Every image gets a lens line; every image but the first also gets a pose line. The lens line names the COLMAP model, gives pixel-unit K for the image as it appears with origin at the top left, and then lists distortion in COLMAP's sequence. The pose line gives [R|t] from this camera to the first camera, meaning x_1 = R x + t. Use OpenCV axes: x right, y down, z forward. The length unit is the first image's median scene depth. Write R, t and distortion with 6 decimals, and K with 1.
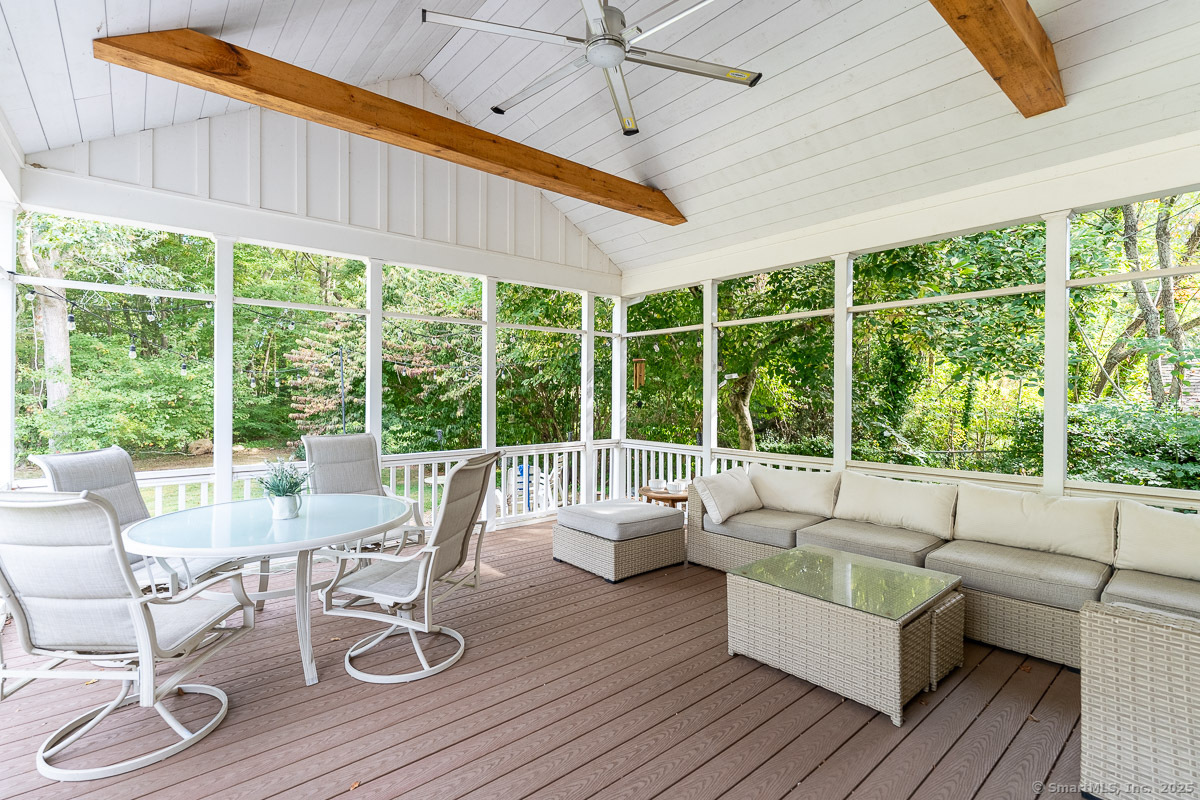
lens RADIAL K [[548.7, 0, 600.0], [0, 548.7, 400.0], [0, 0, 1]] dist [-0.000257, -0.000003]
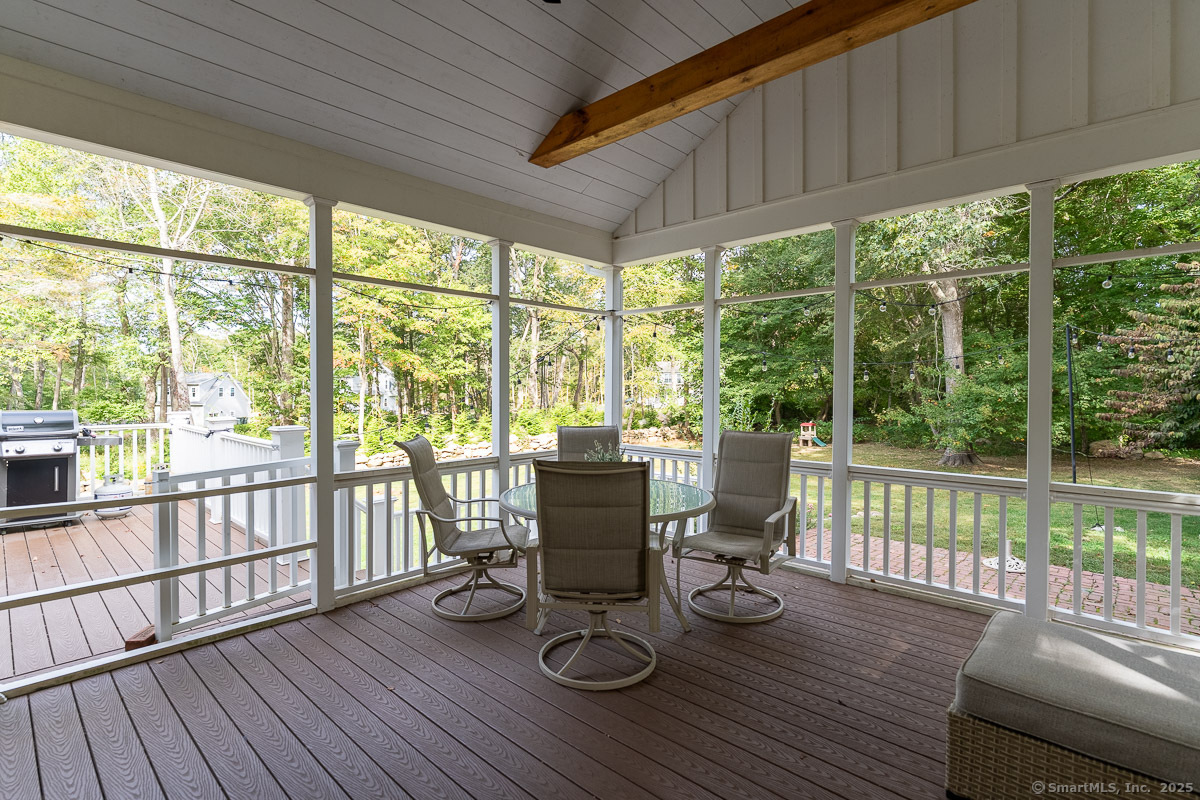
lens RADIAL K [[580.8, 0, 615.6], [0, 580.8, 395.9], [0, 0, 1]] dist [0.000245, 0.000043]
pose [[0.127657, 0.012680, -0.991737, 0.175407], [-0.009590, 0.999887, 0.011550, -0.002347], [0.991772, 0.008037, 0.127764, 0.242315]]
